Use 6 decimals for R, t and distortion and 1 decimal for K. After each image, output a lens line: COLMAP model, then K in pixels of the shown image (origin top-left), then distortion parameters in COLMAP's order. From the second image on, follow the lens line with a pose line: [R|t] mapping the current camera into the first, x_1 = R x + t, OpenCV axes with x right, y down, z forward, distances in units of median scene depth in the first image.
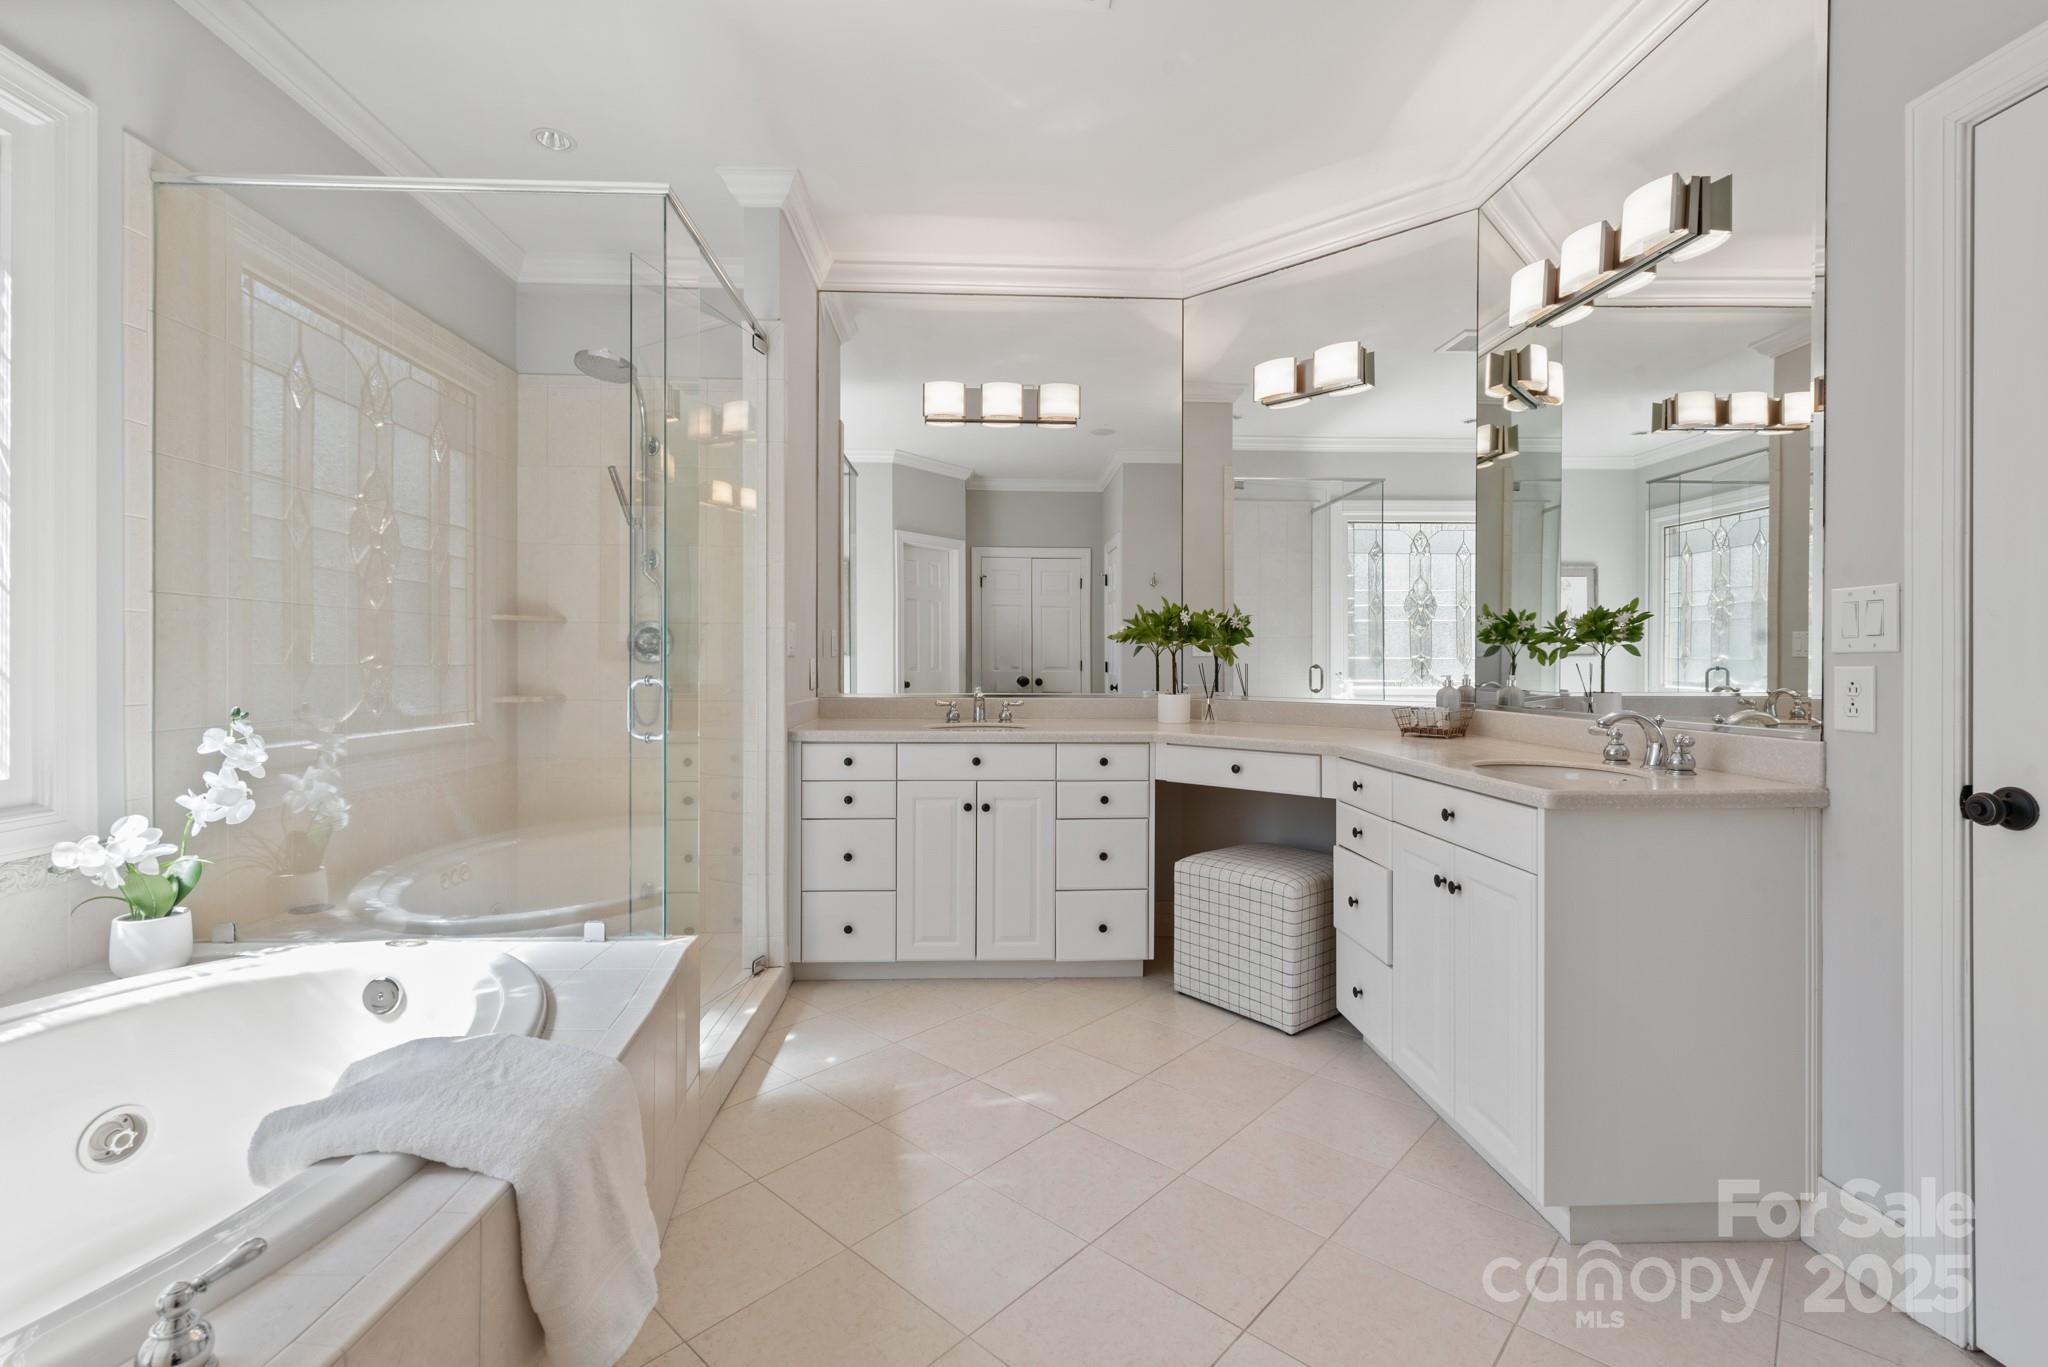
lens RADIAL K [[902.7, 0, 1017.1], [0, 902.7, 670.9], [0, 0, 1]] dist [0.002082, -0.000524]
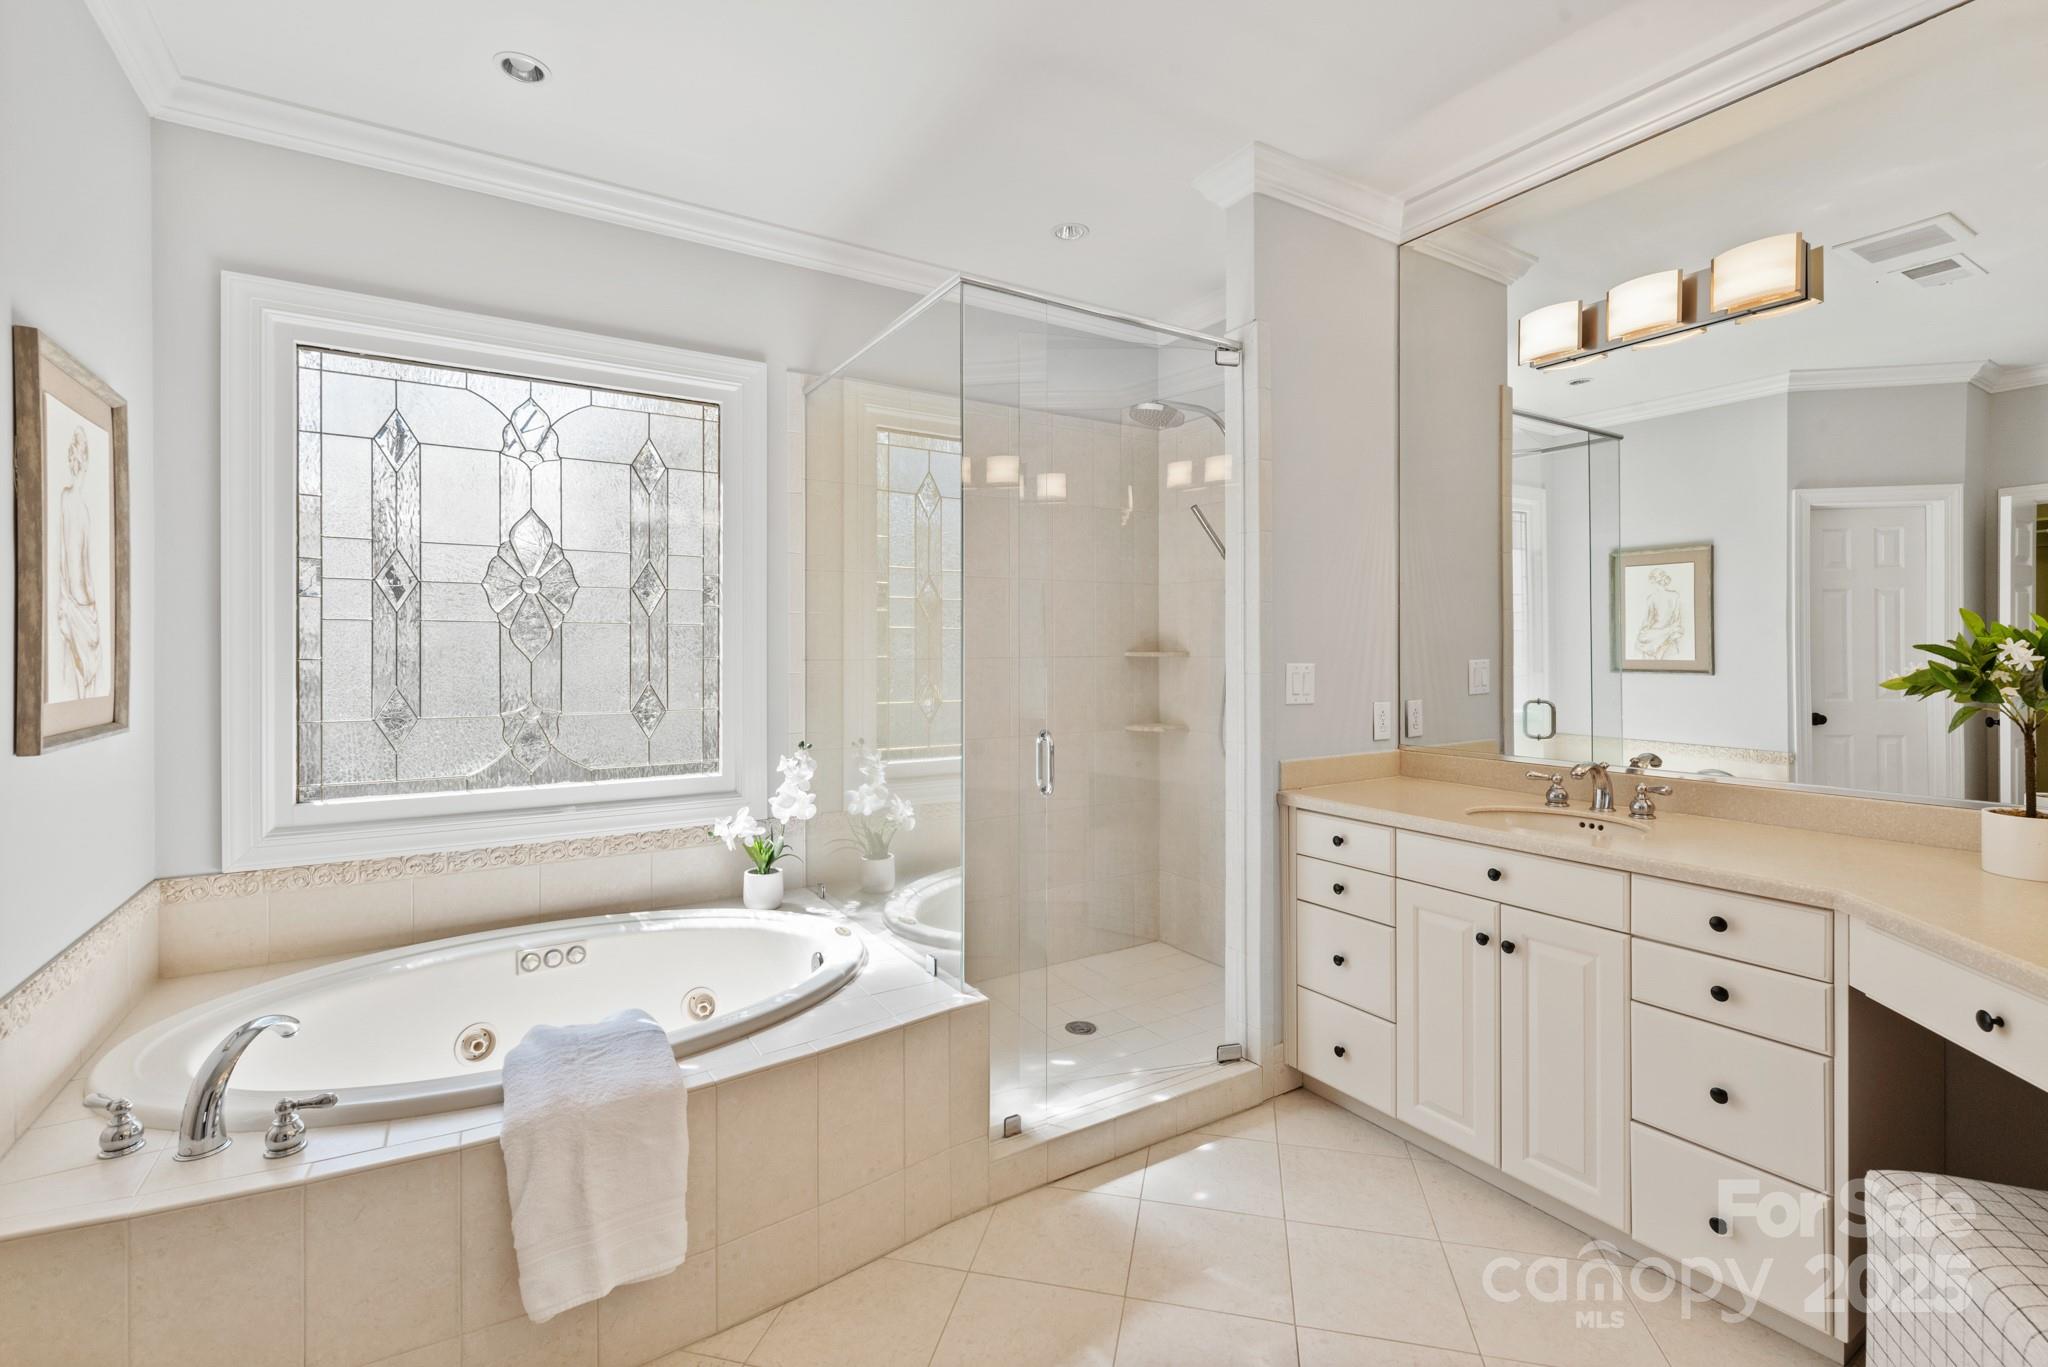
lens RADIAL K [[902.7, 0, 1005.1], [0, 902.7, 658.2], [0, 0, 1]] dist [0.002082, -0.000524]
pose [[0.491206, 0.001159, -0.871043, 0.362299], [-0.003734, 0.999993, -0.000775, -0.059225], [0.871035, 0.003633, 0.491207, 0.349019]]
